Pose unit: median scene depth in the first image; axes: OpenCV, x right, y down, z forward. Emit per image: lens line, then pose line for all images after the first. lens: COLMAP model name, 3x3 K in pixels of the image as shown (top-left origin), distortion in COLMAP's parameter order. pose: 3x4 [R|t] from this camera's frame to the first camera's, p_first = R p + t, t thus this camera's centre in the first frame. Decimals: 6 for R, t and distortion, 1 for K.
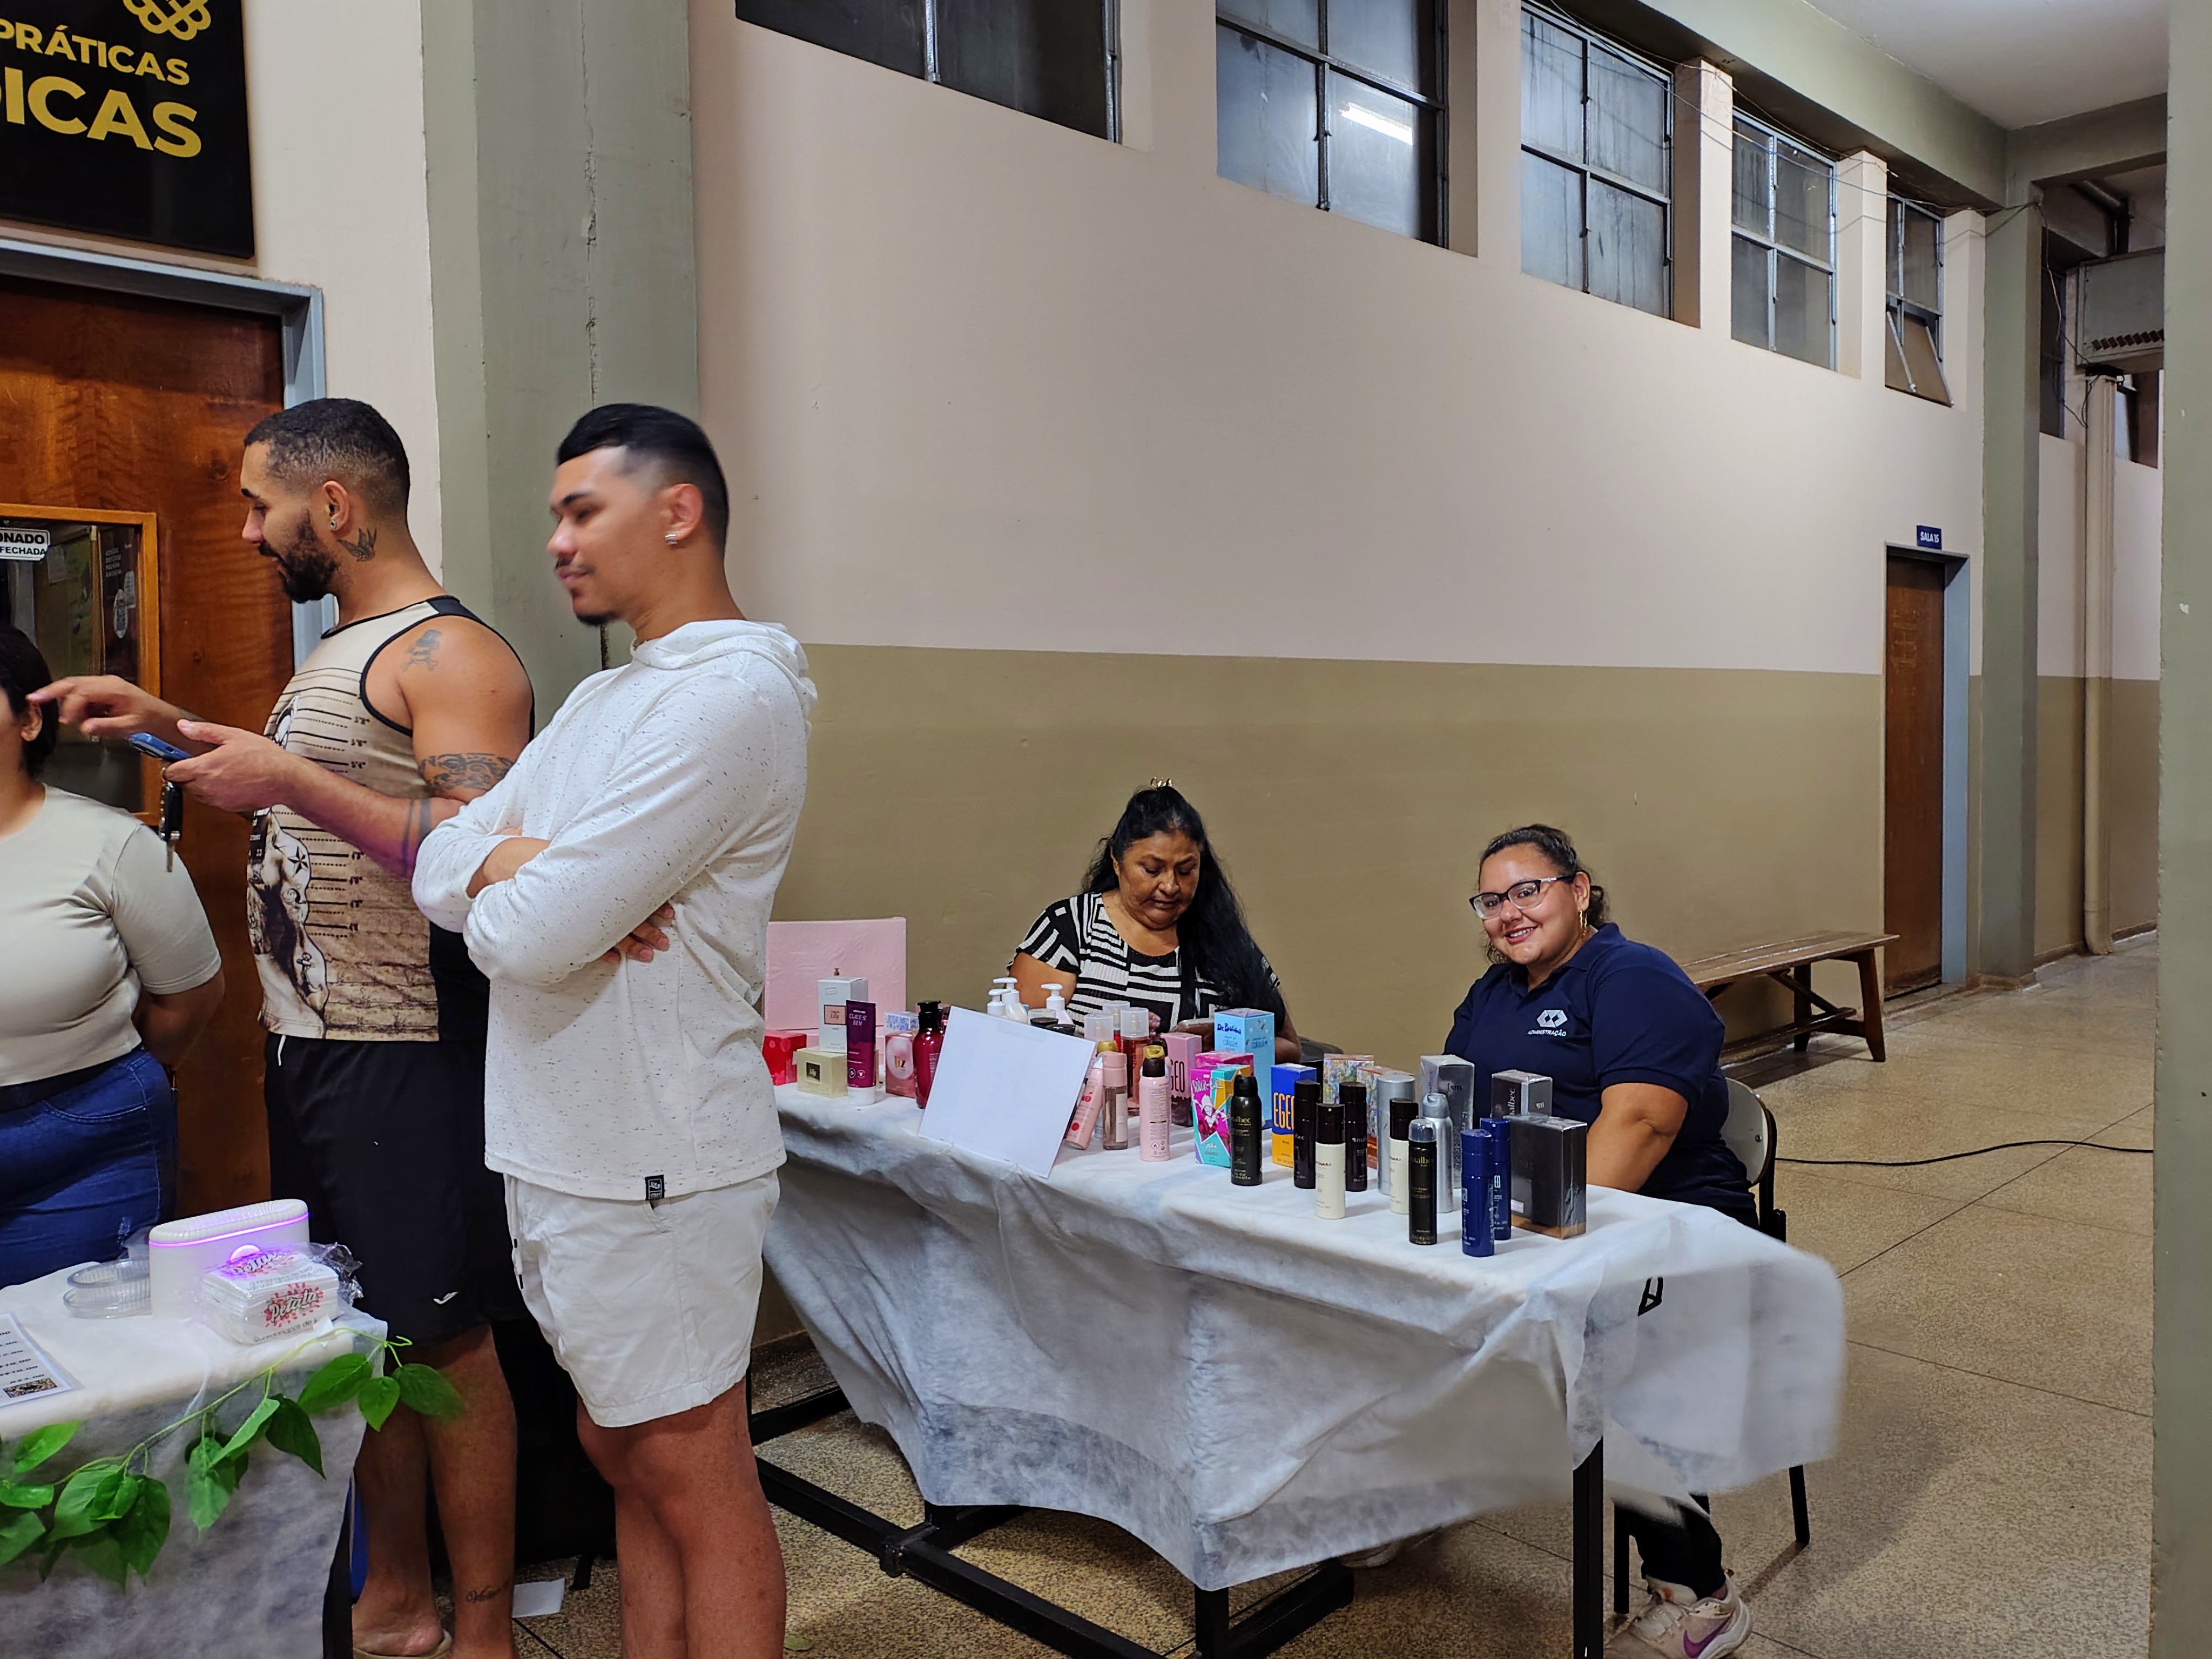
lens RADIAL K [[1711.8, 0, 1090.4], [0, 1711.8, 823.1], [0, 0, 1]] dist [0.051349, -0.045804]
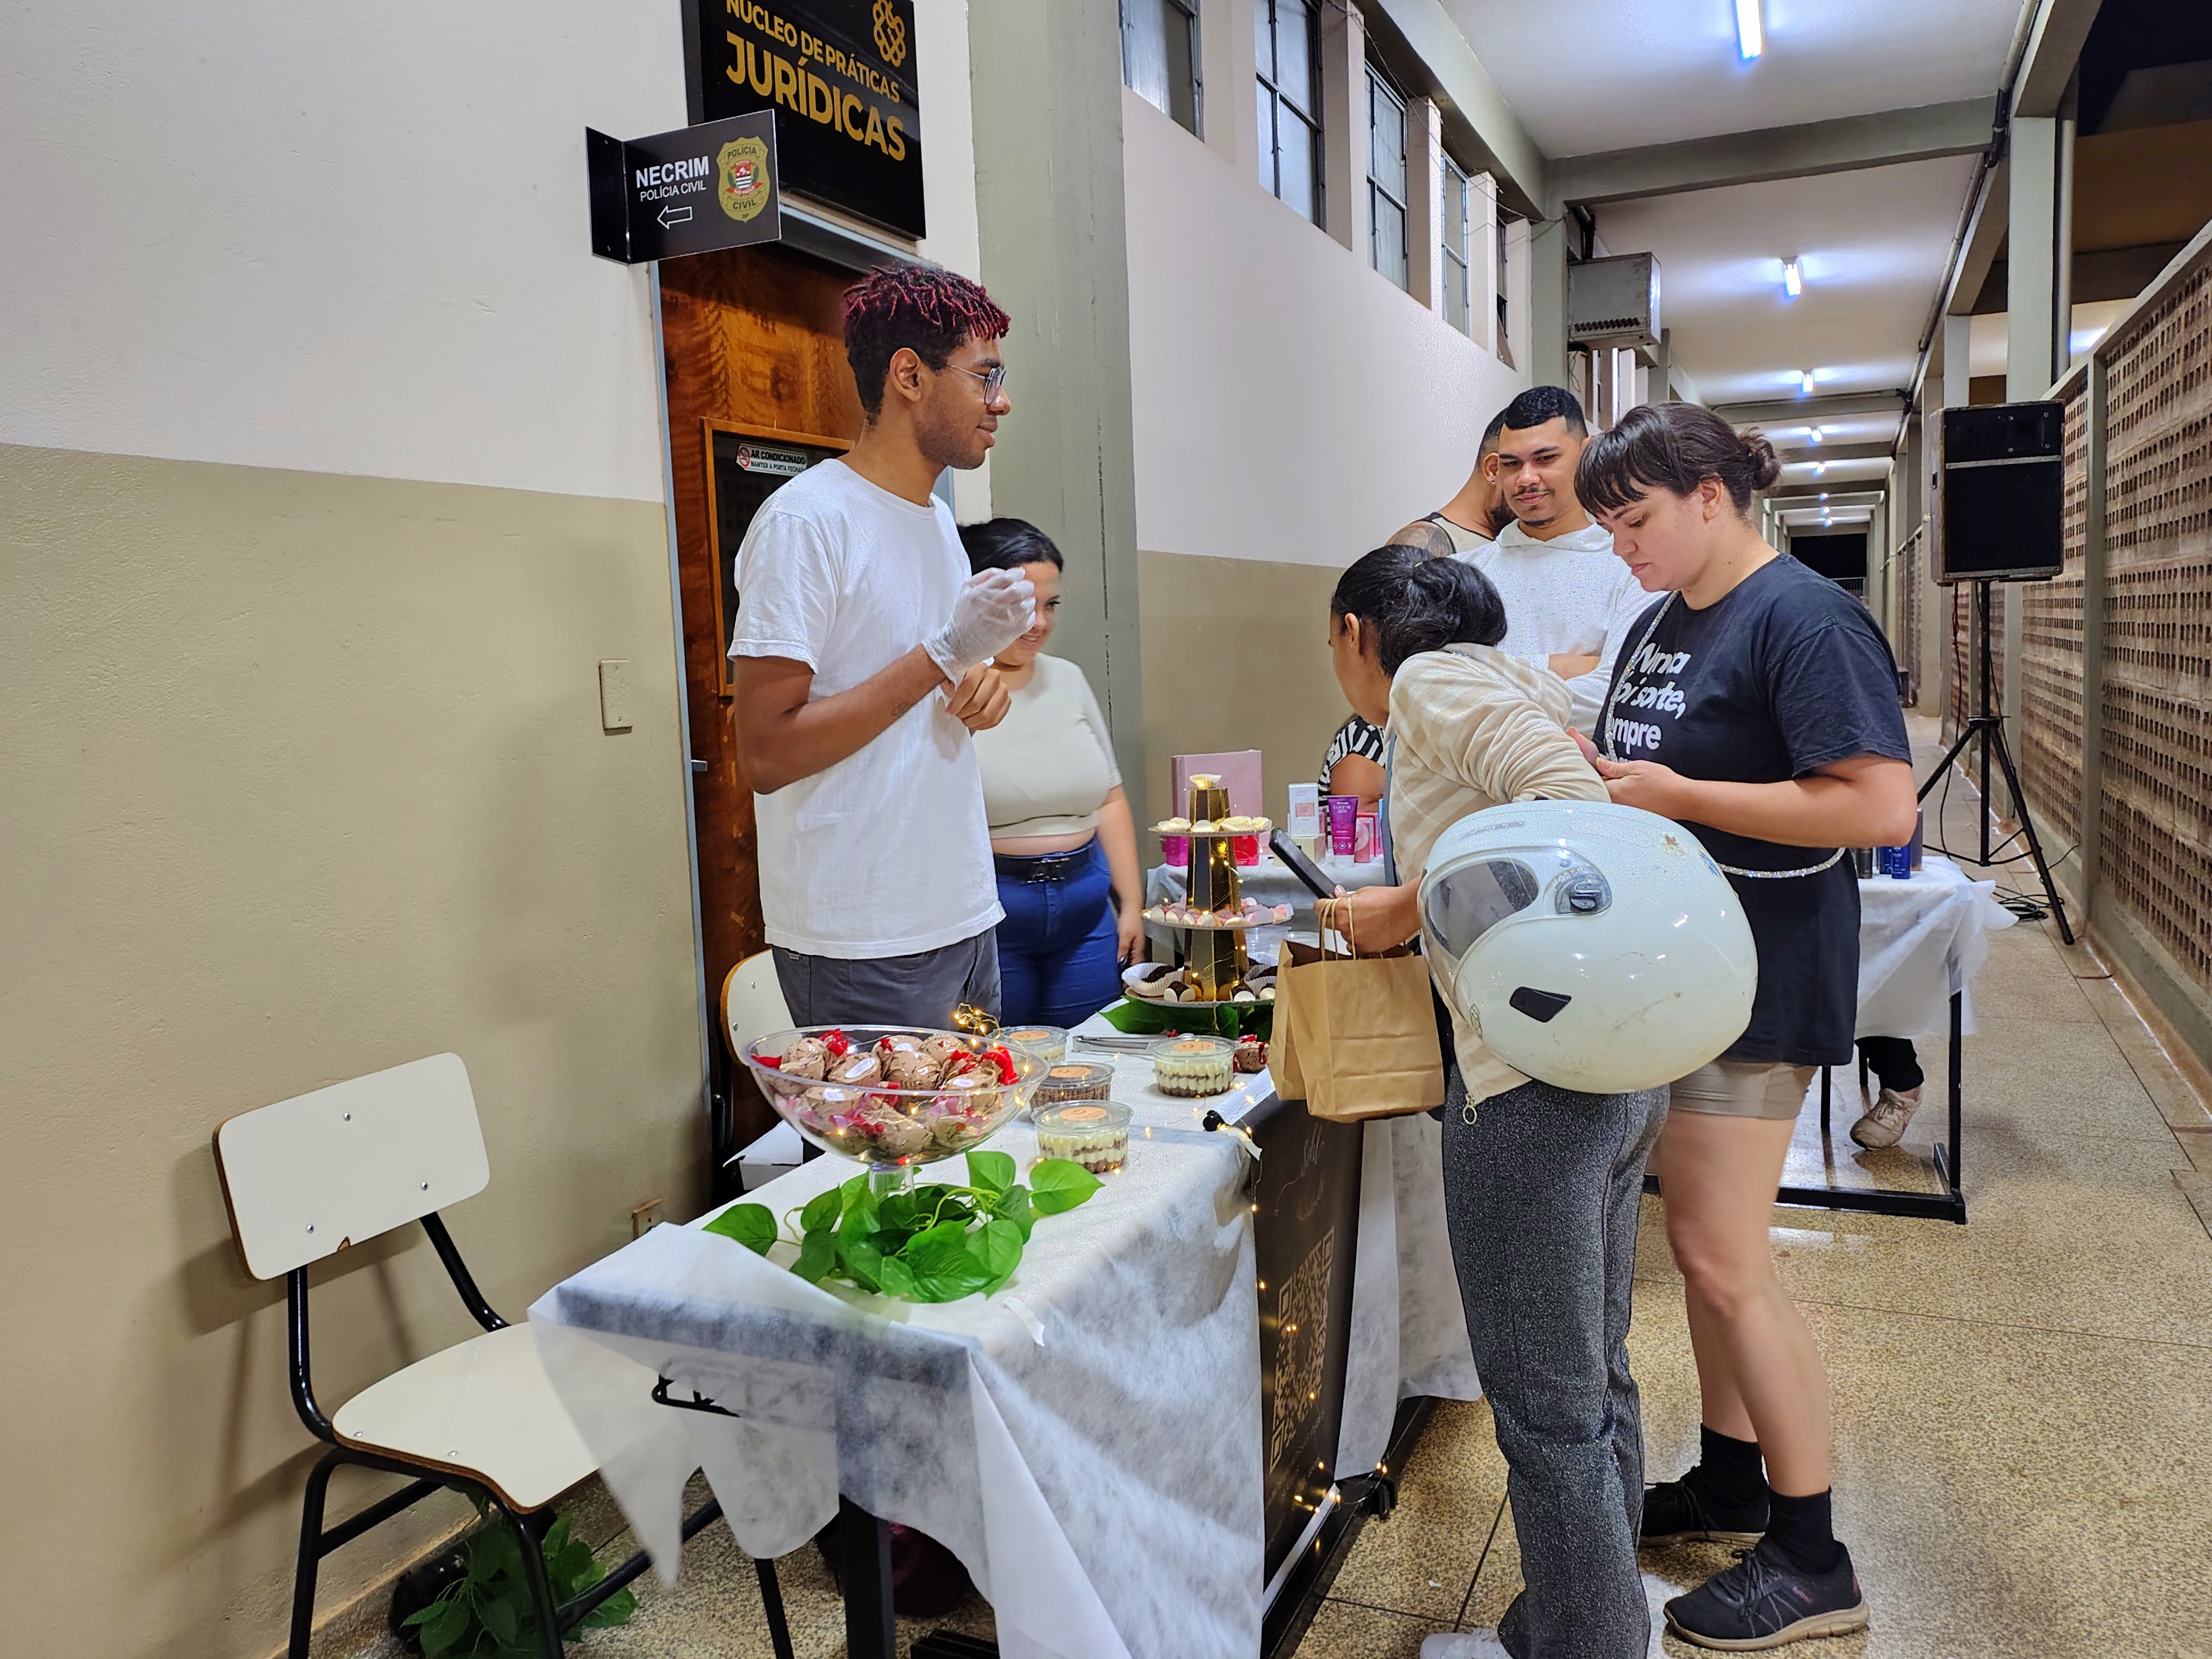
lens RADIAL K [[1714.1, 0, 1106.0], [0, 1714.1, 829.5], [0, 0, 1]] dist [0.040902, -0.026825]
pose [[0.922932, -0.060979, 0.380102, -0.897080], [0.043048, 0.997530, 0.055507, 0.045364], [-0.382548, -0.034866, 0.923278, -0.252905]]
